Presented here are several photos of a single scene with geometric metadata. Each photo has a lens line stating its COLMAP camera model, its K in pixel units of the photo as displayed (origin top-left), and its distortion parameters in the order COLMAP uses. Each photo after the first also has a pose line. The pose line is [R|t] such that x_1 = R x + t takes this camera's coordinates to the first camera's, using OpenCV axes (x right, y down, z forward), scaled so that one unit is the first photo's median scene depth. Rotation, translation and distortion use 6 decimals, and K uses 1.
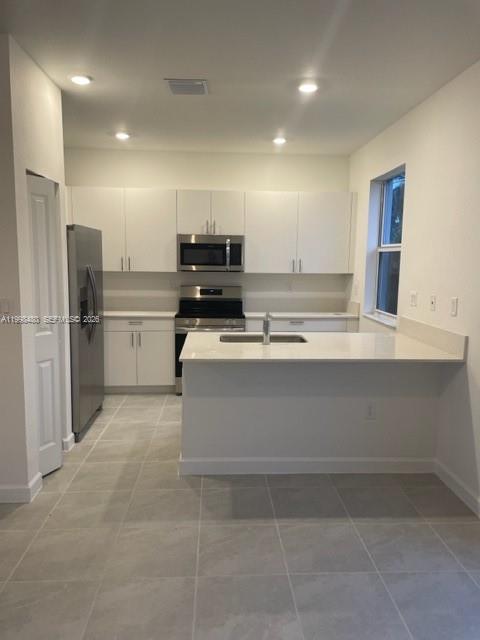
lens RADIAL K [[481.6, 0, 237.2], [0, 481.6, 322.7], [0, 0, 1]] dist [0.094420, -0.129912]
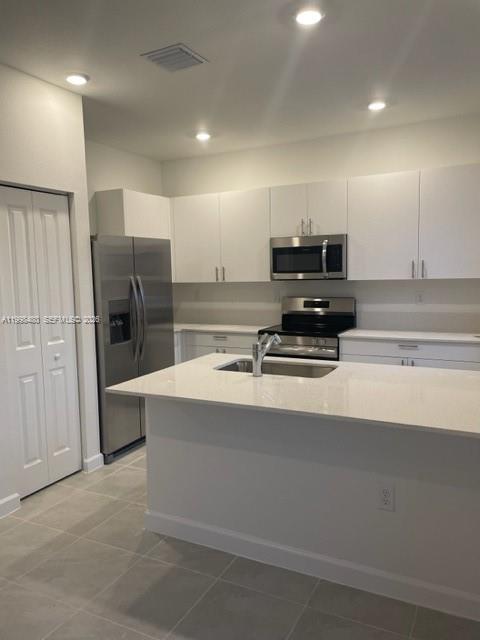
lens RADIAL K [[481.6, 0, 237.2], [0, 481.6, 322.7], [0, 0, 1]] dist [0.094420, -0.129912]
pose [[0.863614, 0.021722, -0.503686, 0.266915], [-0.031473, 0.999446, -0.010862, -0.019818], [0.503170, 0.025233, 0.863819, 0.225264]]
